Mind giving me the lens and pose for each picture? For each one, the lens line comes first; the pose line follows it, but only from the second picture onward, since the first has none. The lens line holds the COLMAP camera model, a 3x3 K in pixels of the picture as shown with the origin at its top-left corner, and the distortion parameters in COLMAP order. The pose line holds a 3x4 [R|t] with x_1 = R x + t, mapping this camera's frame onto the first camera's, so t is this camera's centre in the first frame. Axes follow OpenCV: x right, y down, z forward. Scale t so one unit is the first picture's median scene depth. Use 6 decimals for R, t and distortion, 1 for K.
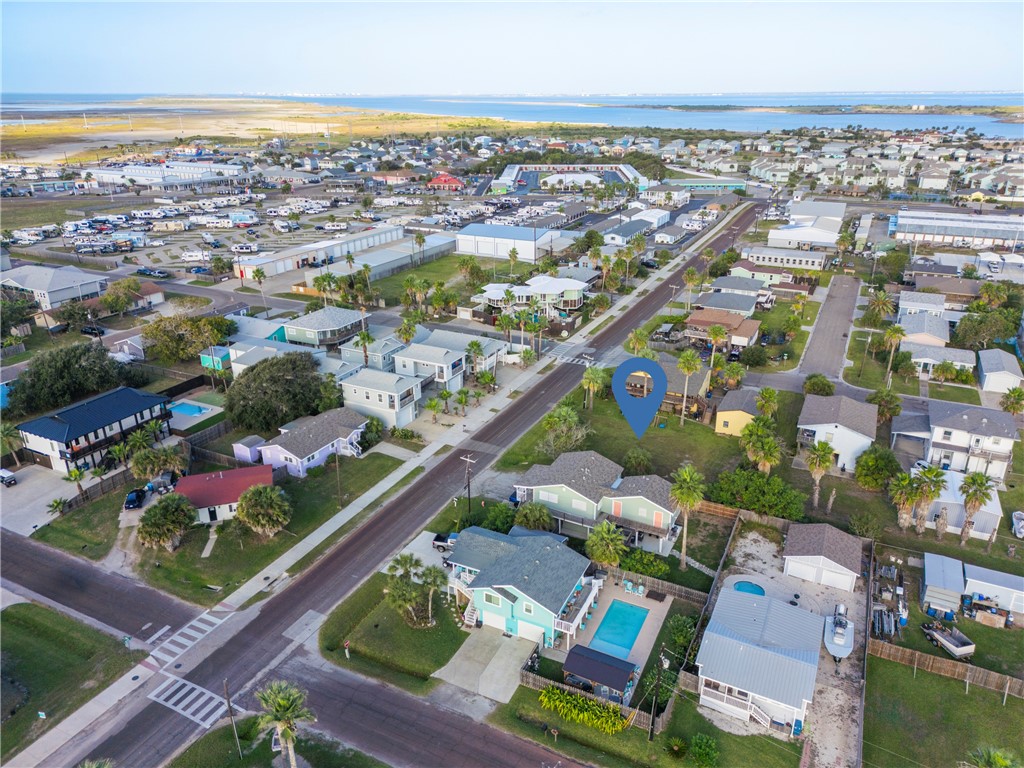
lens RADIAL K [[717.6, 0, 512.0], [0, 717.6, 384.0], [0, 0, 1]] dist [0.090788, -0.102098]
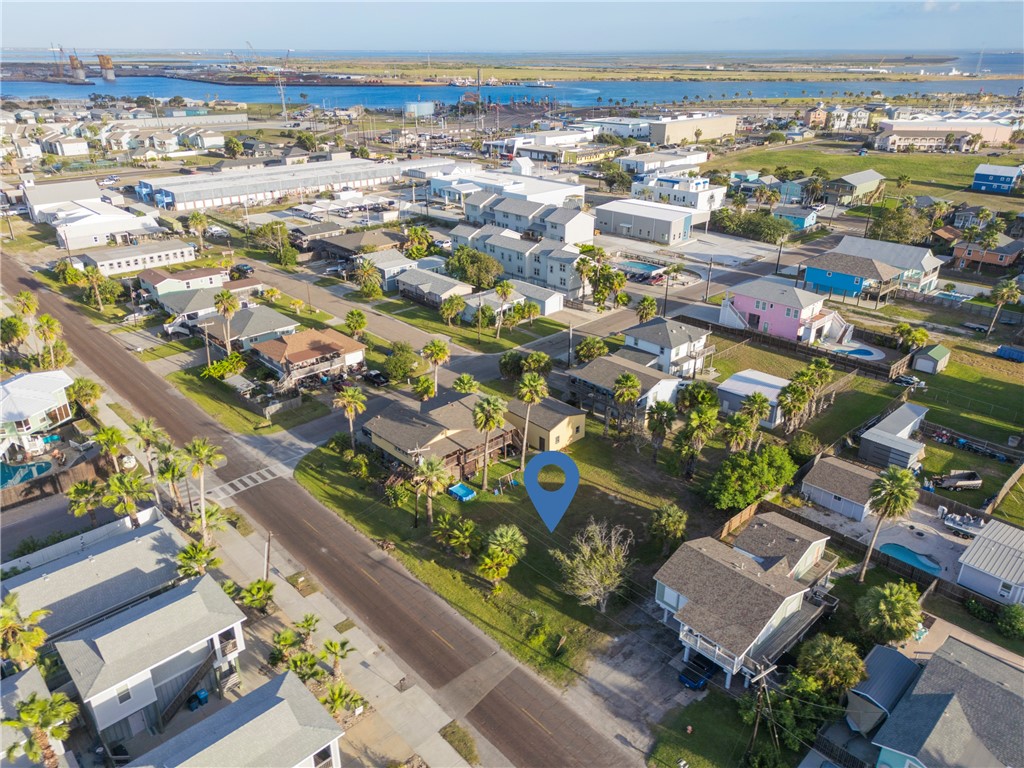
lens RADIAL K [[723.5, 0, 512.0], [0, 723.5, 384.0], [0, 0, 1]] dist [0.069344, -0.064155]
pose [[0.340204, -0.390471, 0.855449, -0.321494], [0.350837, 0.896731, 0.269790, -0.193876], [-0.872453, 0.208340, 0.442063, 0.535016]]
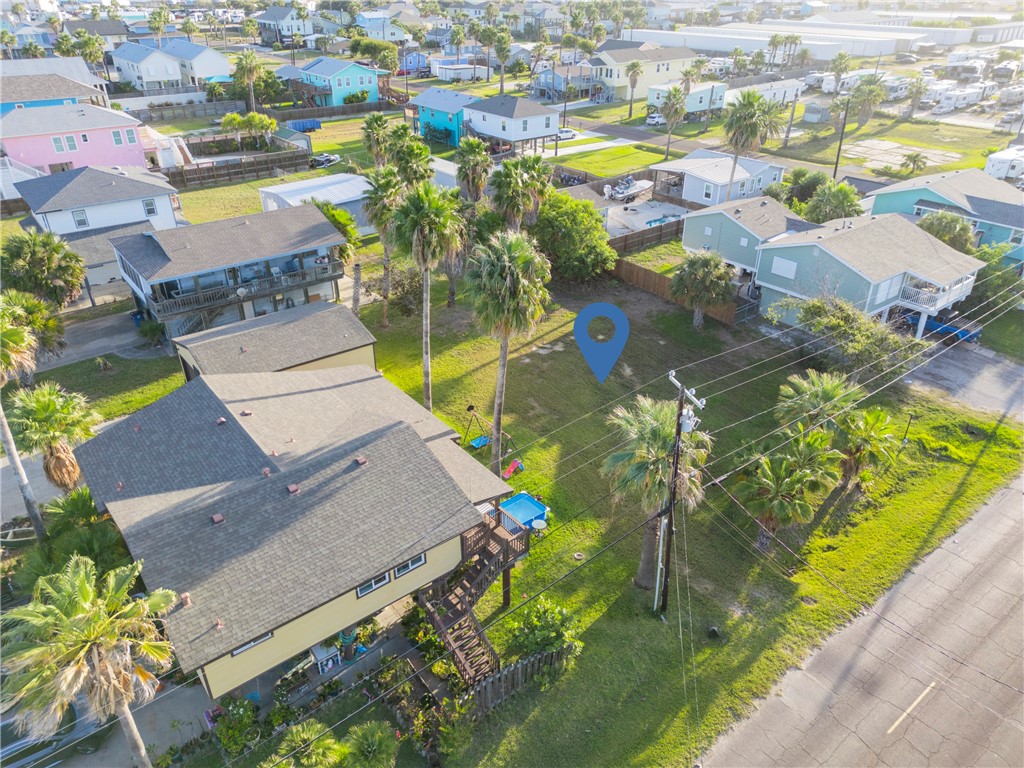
lens RADIAL K [[714.7, 0, 512.0], [0, 714.7, 384.0], [0, 0, 1]] dist [0.075852, -0.070938]
pose [[-0.903935, -0.208156, 0.373595, 0.063283], [0.165147, 0.635906, 0.753890, -0.168724], [-0.394497, 0.743166, -0.540441, 0.947440]]
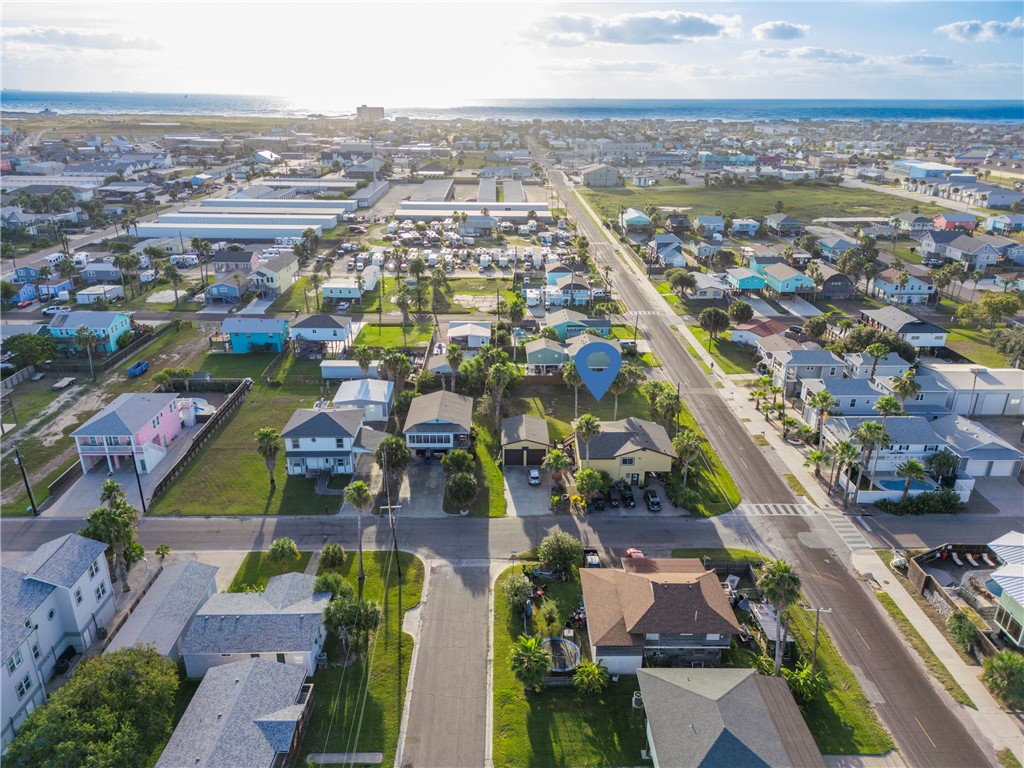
lens RADIAL K [[714.7, 0, 512.0], [0, 714.7, 384.0], [0, 0, 1]] dist [0.075852, -0.070938]
pose [[-0.887533, 0.168368, -0.428878, 0.604468], [-0.175952, 0.736433, 0.653228, -0.527573], [0.425823, 0.655224, -0.623984, 1.267119]]
